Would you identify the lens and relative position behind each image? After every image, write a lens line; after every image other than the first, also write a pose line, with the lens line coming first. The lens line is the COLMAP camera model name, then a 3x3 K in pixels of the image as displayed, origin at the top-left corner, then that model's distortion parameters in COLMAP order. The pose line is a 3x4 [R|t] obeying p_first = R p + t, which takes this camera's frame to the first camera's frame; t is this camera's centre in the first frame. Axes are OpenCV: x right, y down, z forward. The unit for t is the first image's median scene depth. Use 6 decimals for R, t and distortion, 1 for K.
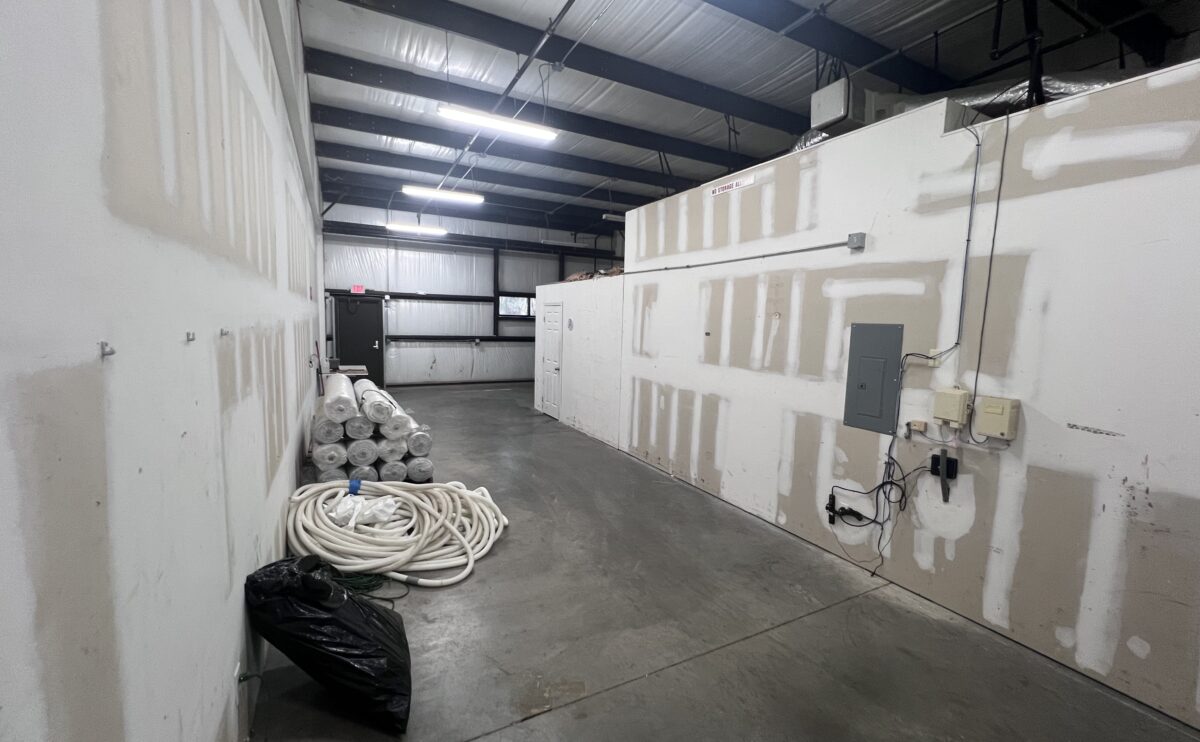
lens RADIAL K [[492.6, 0, 600.0], [0, 492.6, 371.0], [0, 0, 1]] dist [0.000282, -0.000065]
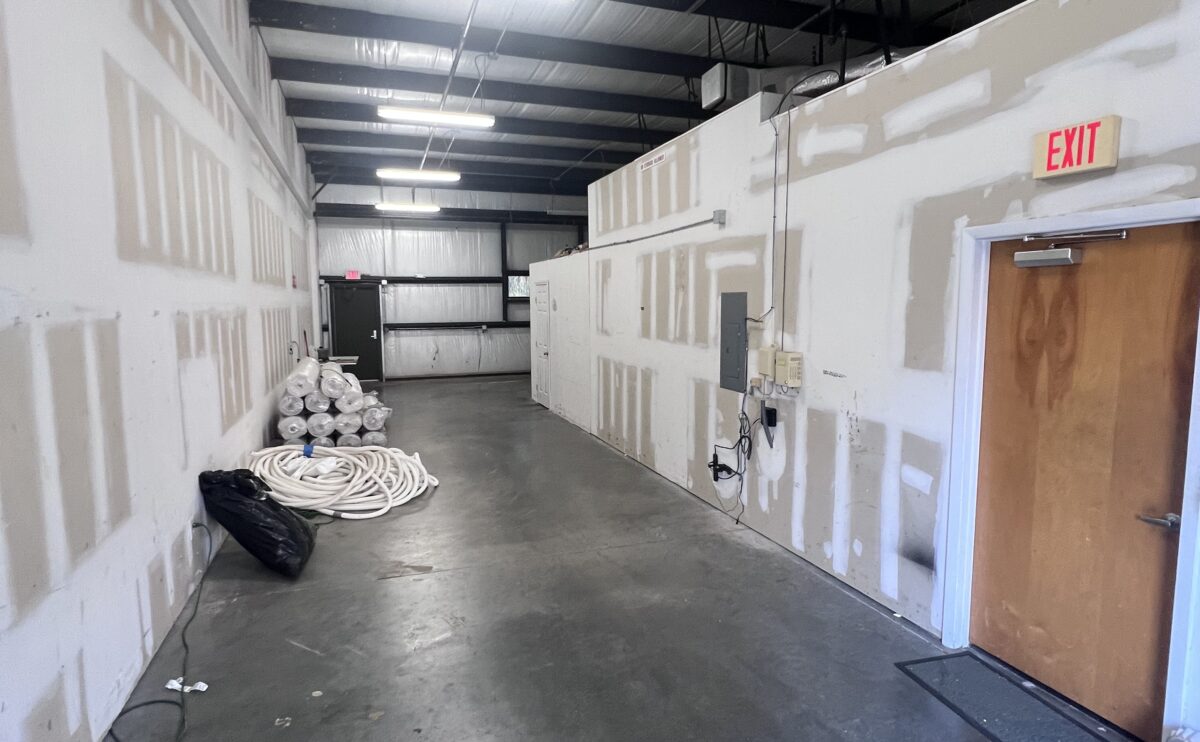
lens RADIAL K [[655.5, 0, 600.0], [0, 655.5, 371.0], [0, 0, 1]] dist [-0.001826, -0.000634]
pose [[0.988723, -0.017995, -0.148669, 0.370342], [0.018364, 0.999831, 0.001108, 0.055153], [0.148624, -0.003826, 0.988886, -0.374147]]
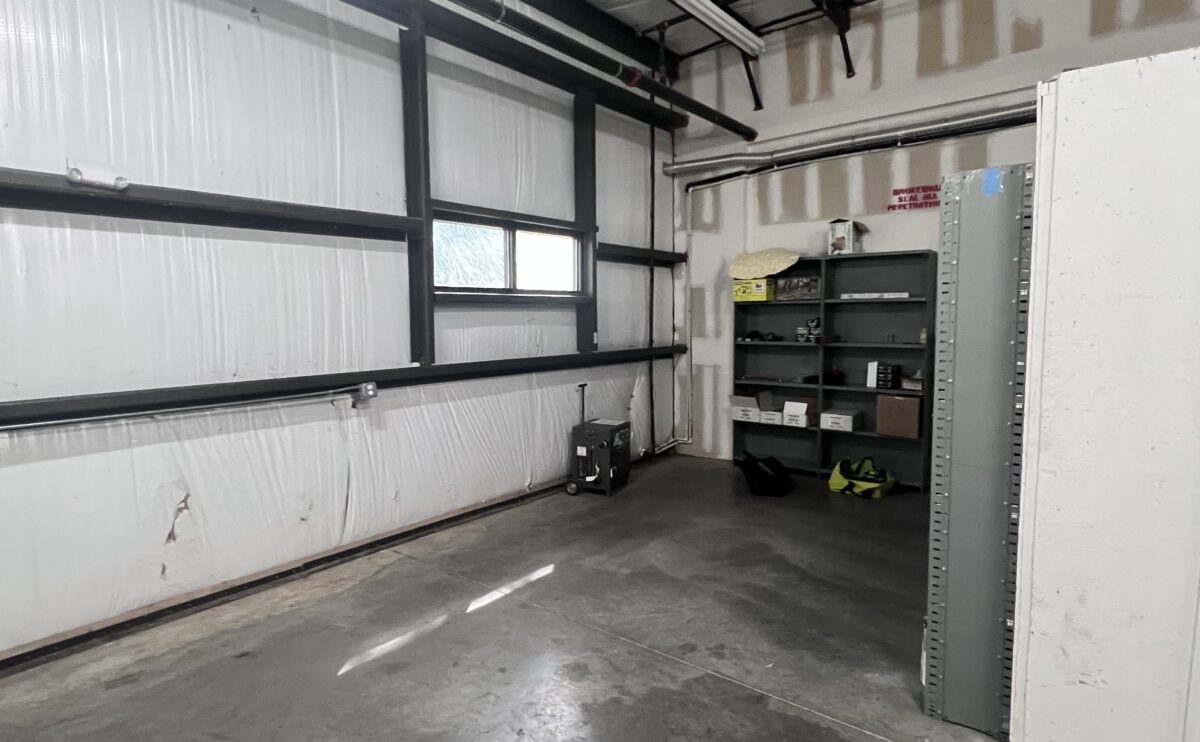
lens RADIAL K [[655.5, 0, 600.0], [0, 655.5, 371.0], [0, 0, 1]] dist [-0.001826, -0.000634]
pose [[0.913098, -0.074277, 0.400919, -0.783873], [0.078570, 0.996892, 0.005746, -0.181716], [-0.400099, 0.026254, 0.916096, 1.847374]]
